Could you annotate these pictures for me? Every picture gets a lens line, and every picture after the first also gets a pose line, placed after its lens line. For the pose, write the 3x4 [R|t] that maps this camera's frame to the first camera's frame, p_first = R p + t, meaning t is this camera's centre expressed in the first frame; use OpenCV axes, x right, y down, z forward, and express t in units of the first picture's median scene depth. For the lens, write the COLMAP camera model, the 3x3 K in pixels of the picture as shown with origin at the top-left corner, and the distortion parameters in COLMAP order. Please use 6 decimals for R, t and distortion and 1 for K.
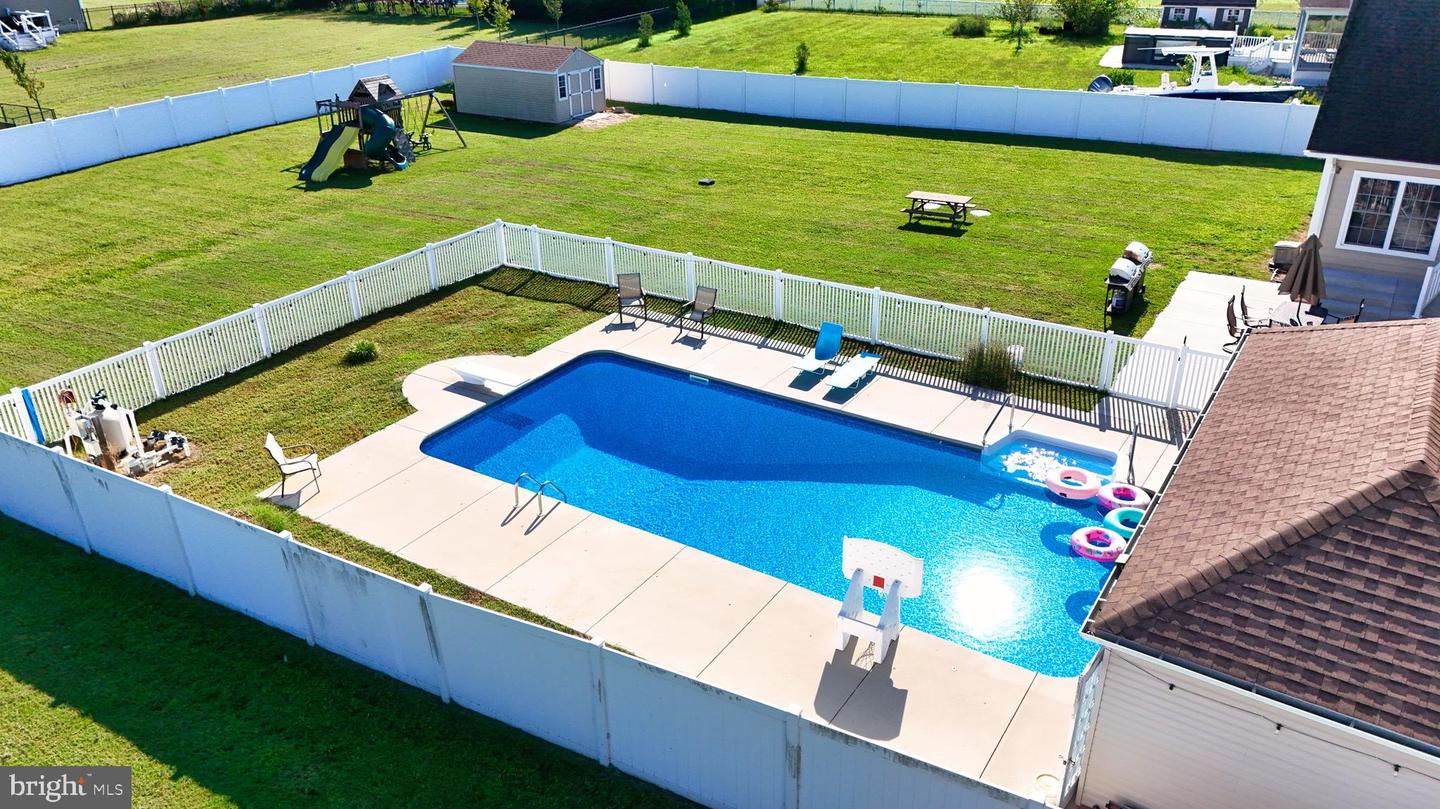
lens RADIAL K [[1068.4, 0, 729.8], [0, 1068.4, 410.5], [0, 0, 1]] dist [0.082886, -0.087049]
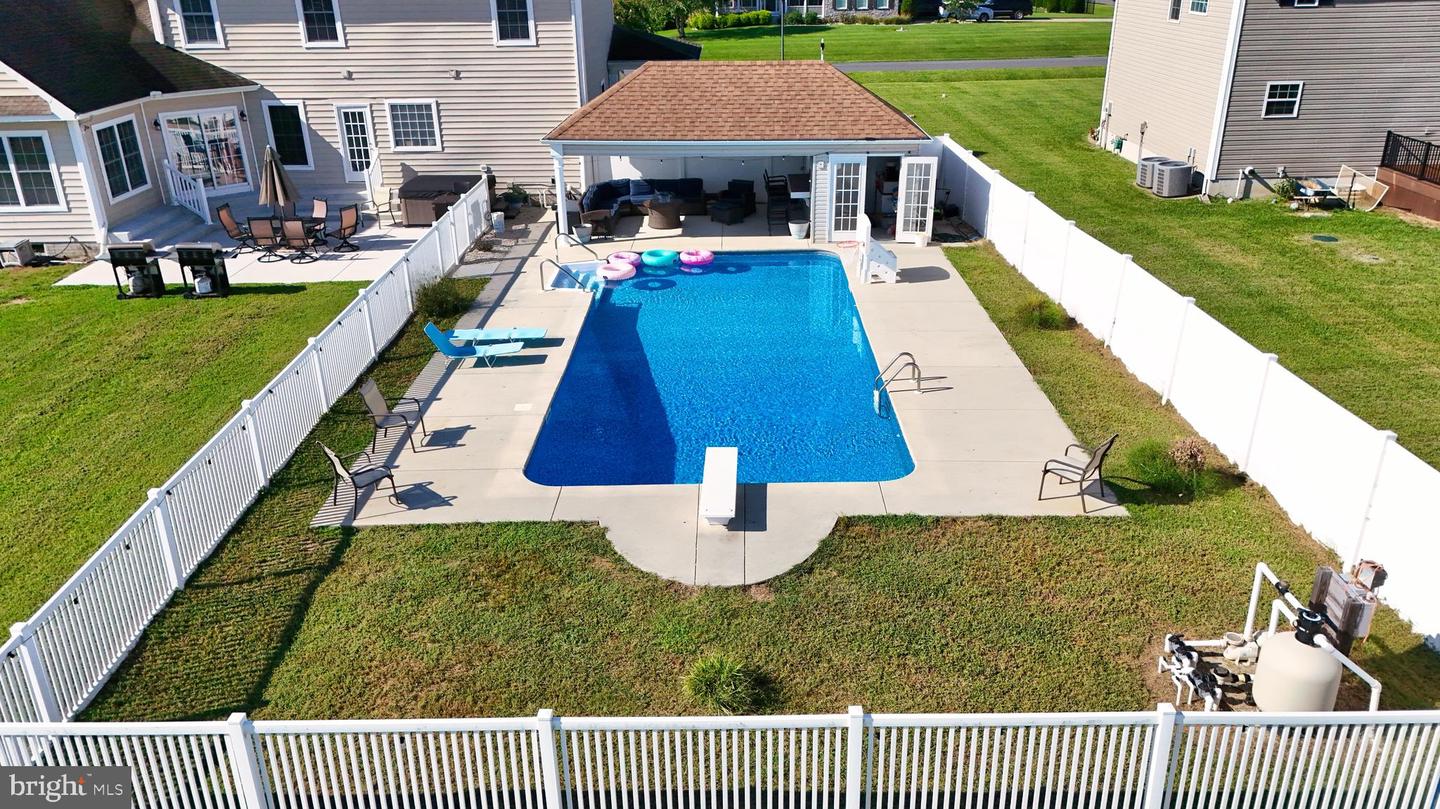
lens RADIAL K [[1068.4, 0, 729.8], [0, 1068.4, 410.5], [0, 0, 1]] dist [0.082886, -0.087049]
pose [[-0.531919, -0.320993, 0.783598, -0.640511], [0.397157, 0.722709, 0.565648, -0.380061], [-0.747883, 0.612090, -0.256938, 1.015161]]
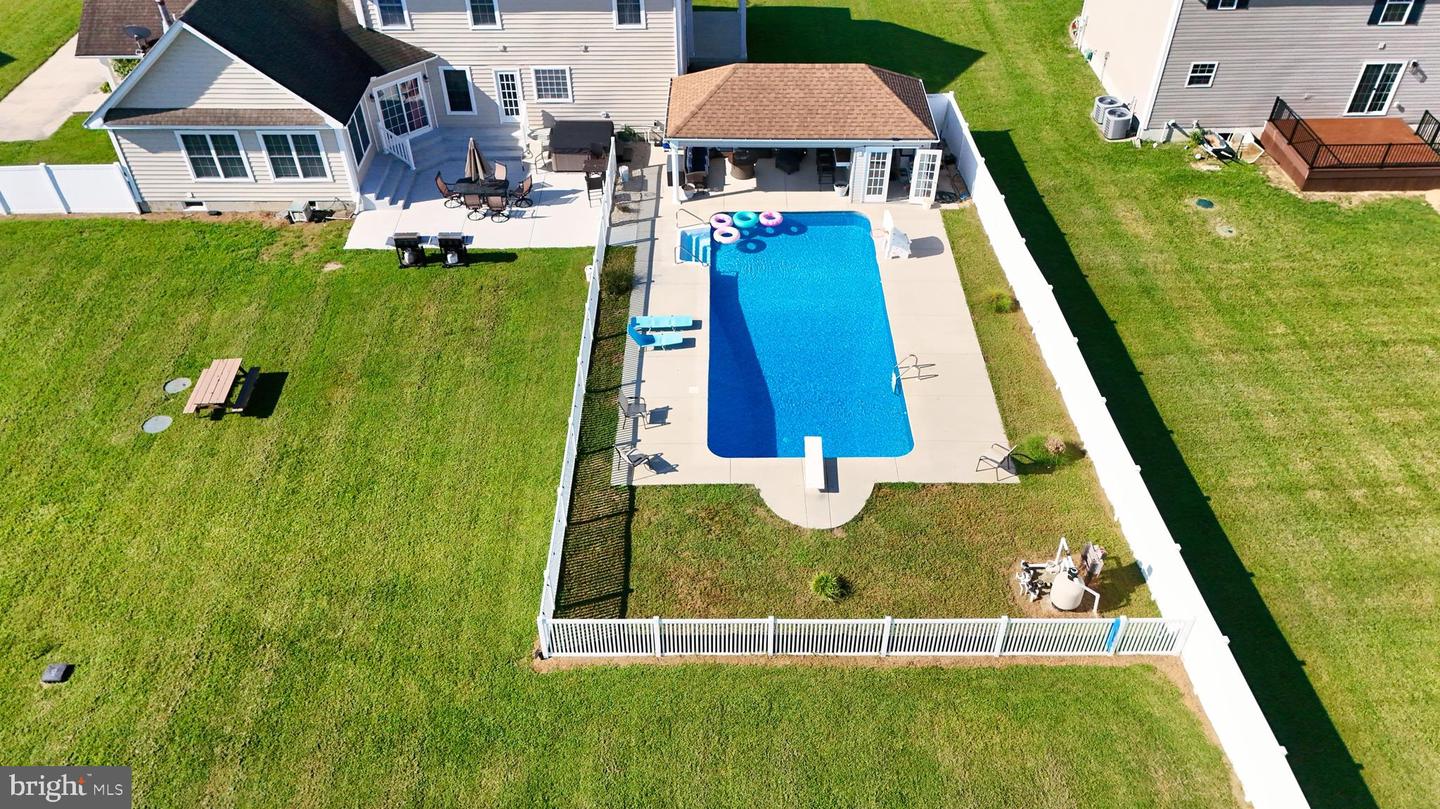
lens RADIAL K [[1068.4, 0, 729.8], [0, 1068.4, 410.5], [0, 0, 1]] dist [0.082886, -0.087049]
pose [[-0.538701, -0.551493, 0.636912, -0.838064], [0.384034, 0.512136, 0.768267, -0.956197], [-0.749879, 0.658462, -0.064096, 0.997989]]
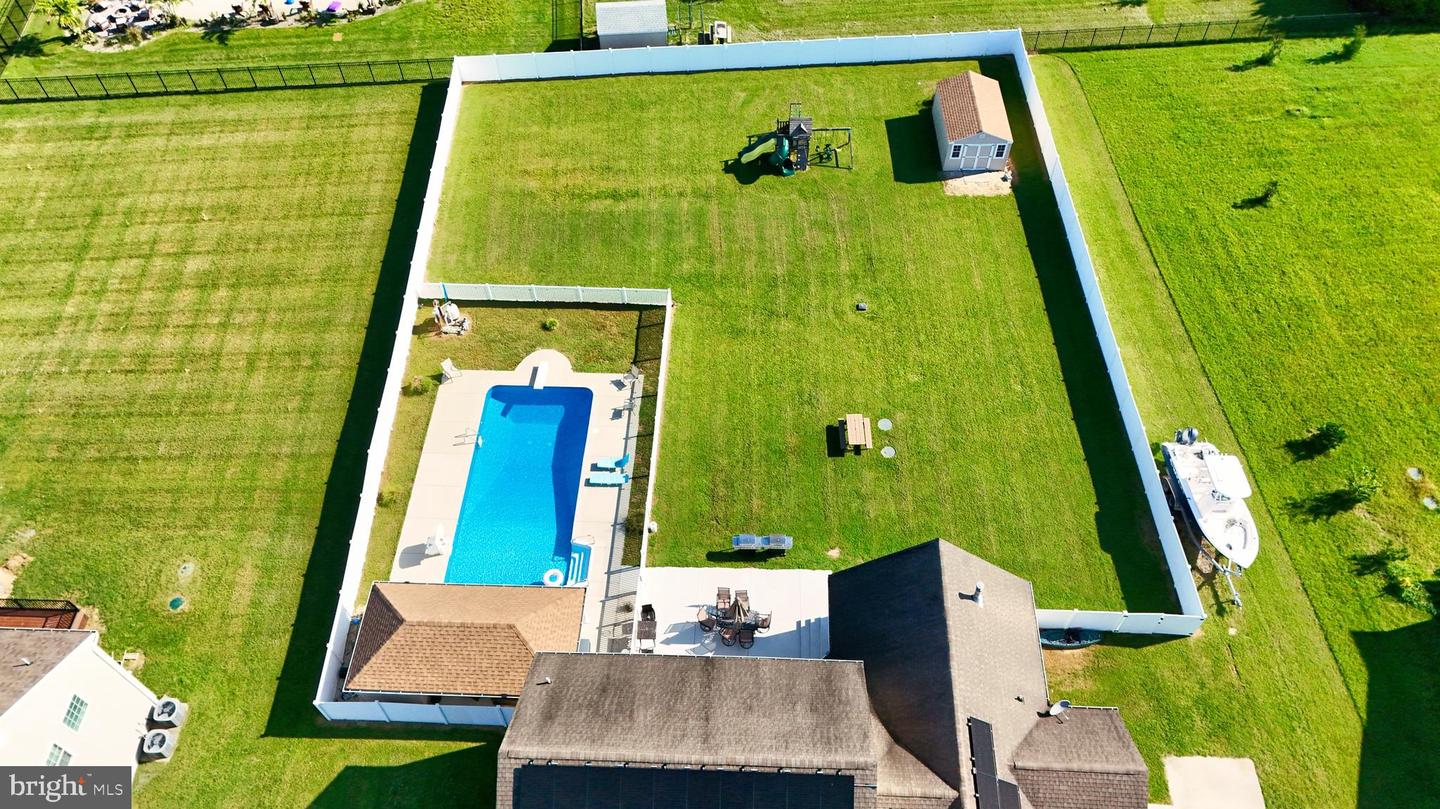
lens RADIAL K [[1068.4, 0, 729.8], [0, 1068.4, 410.5], [0, 0, 1]] dist [0.082886, -0.087049]
pose [[0.496711, 0.701327, -0.511292, 1.208631], [-0.381332, 0.705544, 0.597321, -1.482073], [0.779657, -0.101724, 0.617890, -0.201338]]
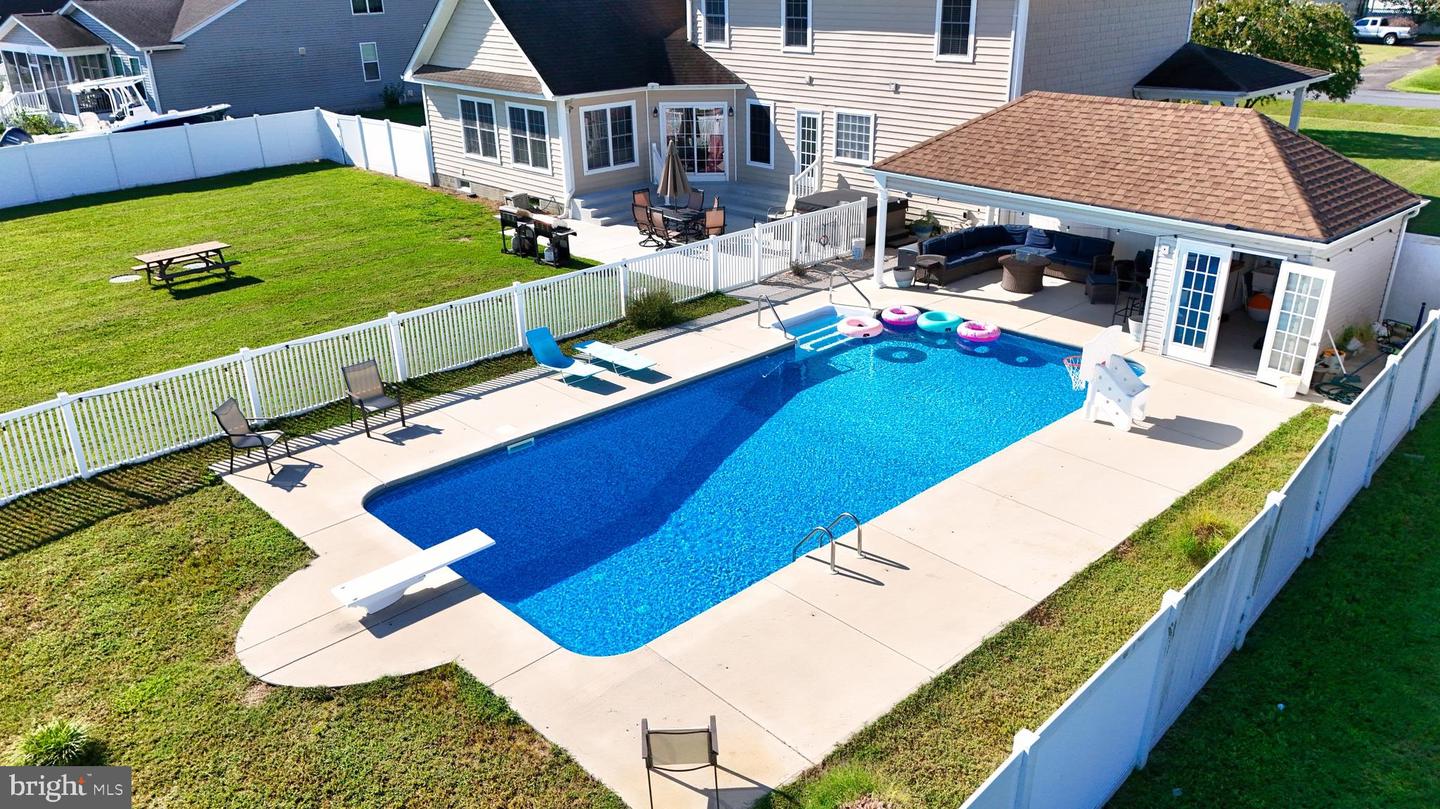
lens RADIAL K [[1068.4, 0, 729.8], [0, 1068.4, 410.5], [0, 0, 1]] dist [0.082886, -0.087049]
pose [[0.237502, -0.372641, 0.897068, -0.592359], [0.446952, 0.861851, 0.239680, -0.148730], [-0.862454, 0.344022, 0.371244, 0.553567]]
